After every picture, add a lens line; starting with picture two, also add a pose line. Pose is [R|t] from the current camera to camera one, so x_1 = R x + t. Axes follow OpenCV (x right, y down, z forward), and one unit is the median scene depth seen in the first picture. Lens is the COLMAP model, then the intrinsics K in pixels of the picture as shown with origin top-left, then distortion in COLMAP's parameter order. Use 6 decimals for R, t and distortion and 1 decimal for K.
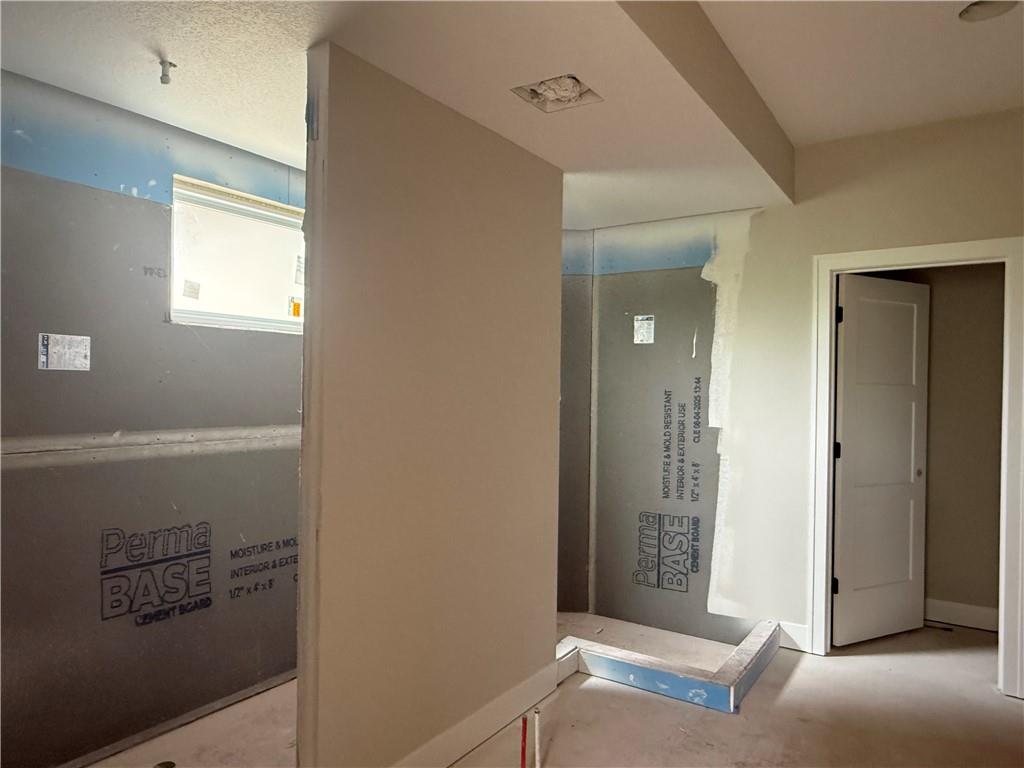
lens RADIAL K [[676.8, 0, 510.5], [0, 676.8, 384.6], [0, 0, 1]] dist [-0.007219, 0.002914]
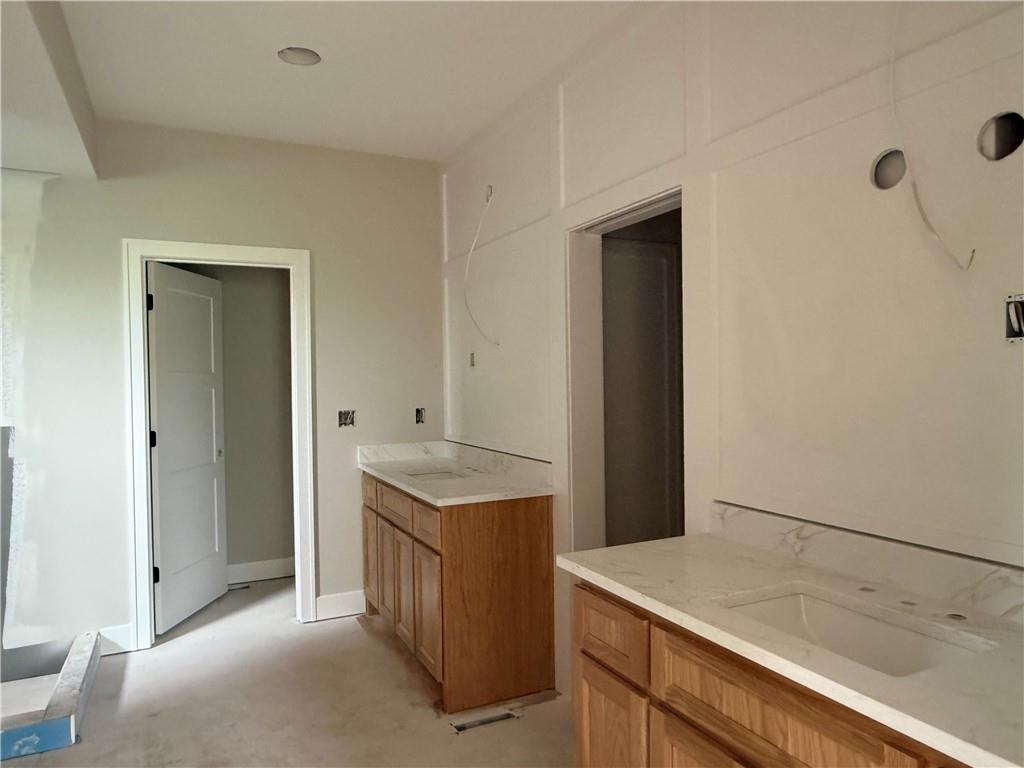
lens RADIAL K [[676.8, 0, 510.5], [0, 676.8, 384.6], [0, 0, 1]] dist [-0.007219, 0.002914]
pose [[0.501319, -0.029531, 0.864759, -0.109738], [0.019061, 0.999552, 0.023085, 0.004358], [-0.865053, 0.004910, 0.501657, 0.047553]]
